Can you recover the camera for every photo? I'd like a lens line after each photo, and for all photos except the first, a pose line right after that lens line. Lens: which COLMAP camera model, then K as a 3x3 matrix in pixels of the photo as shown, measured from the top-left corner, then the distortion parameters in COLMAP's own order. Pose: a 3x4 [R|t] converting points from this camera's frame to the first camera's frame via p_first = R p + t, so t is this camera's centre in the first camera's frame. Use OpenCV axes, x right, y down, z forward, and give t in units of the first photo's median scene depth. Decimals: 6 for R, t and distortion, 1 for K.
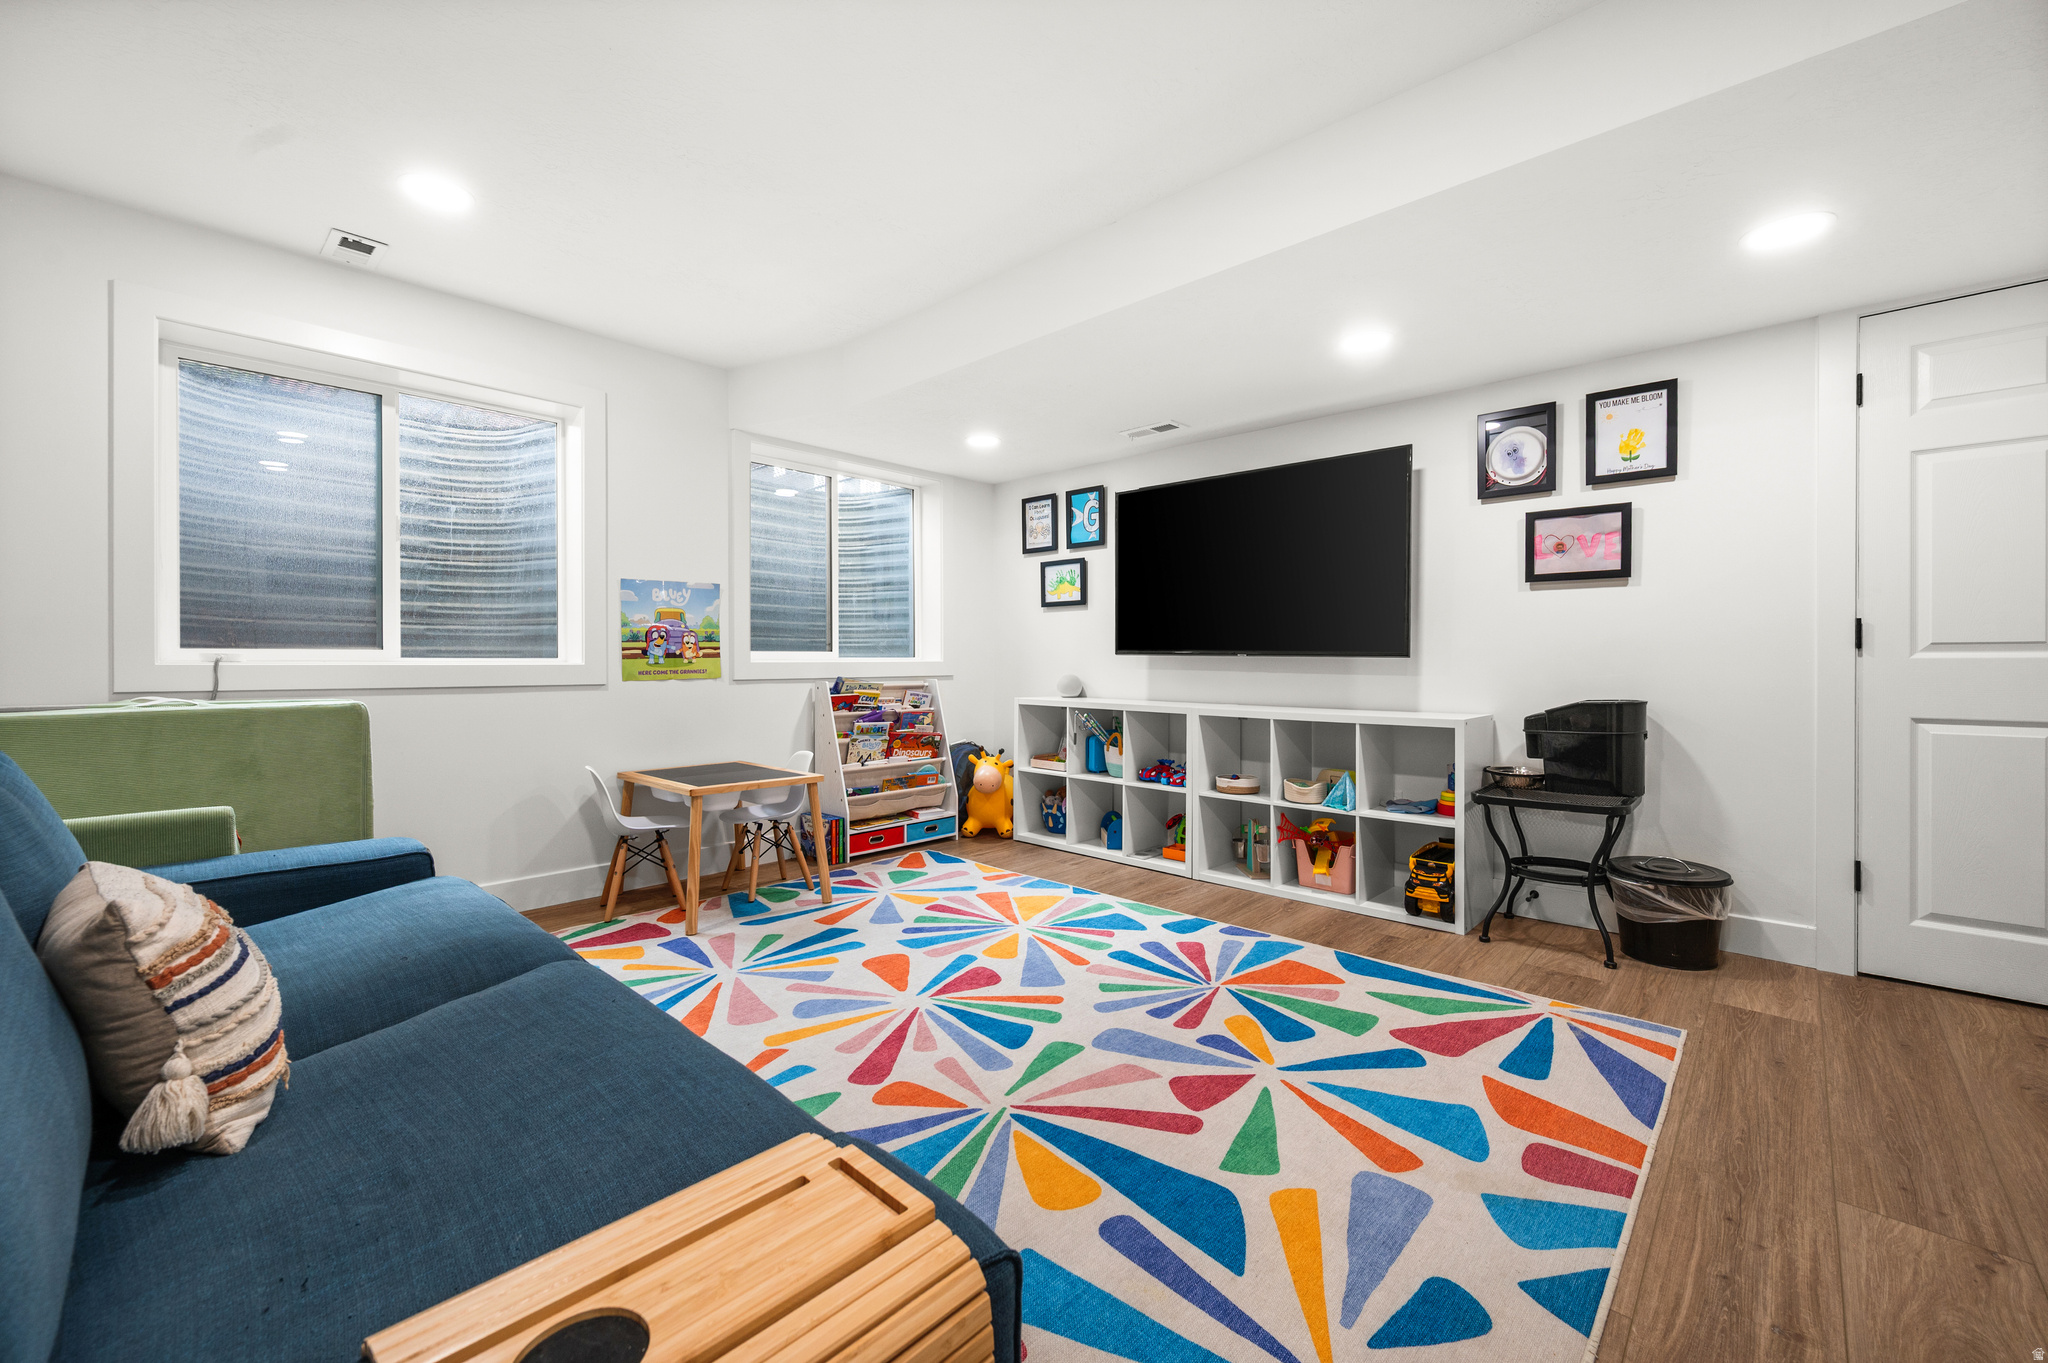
lens RADIAL K [[823.5, 0, 1036.9], [0, 823.5, 652.3], [0, 0, 1]] dist [-0.002834, 0.000021]
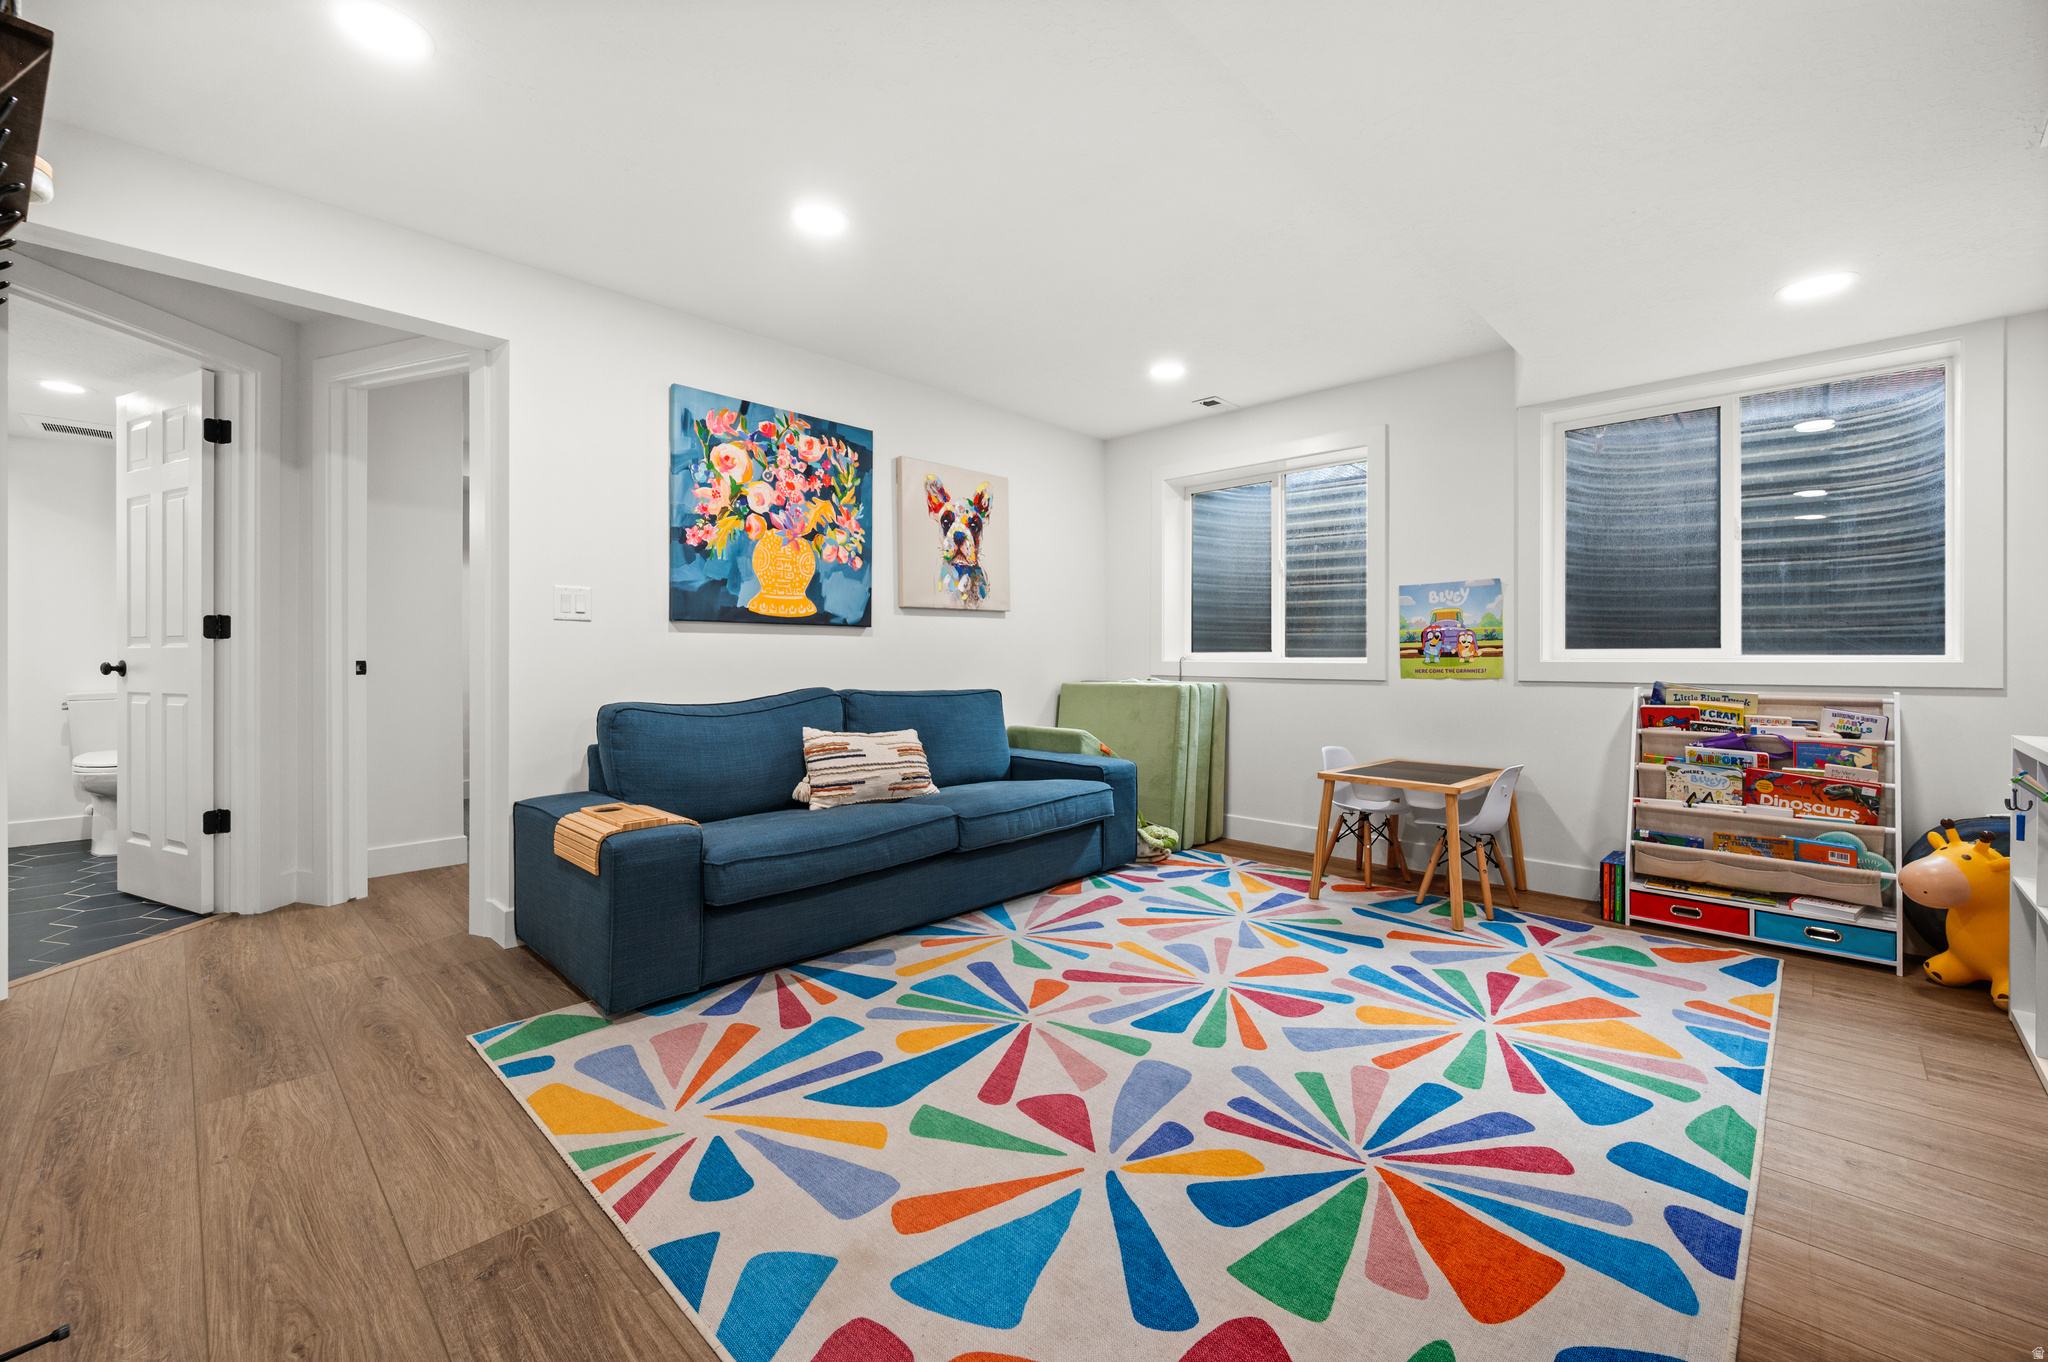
lens RADIAL K [[823.5, 0, 1036.9], [0, 823.5, 651.8], [0, 0, 1]] dist [-0.002834, 0.000021]
pose [[-0.017010, -0.008704, -0.999817, 0.703563], [0.009081, 0.999920, -0.008860, 0.005464], [0.999814, -0.009230, -0.016930, 0.607485]]
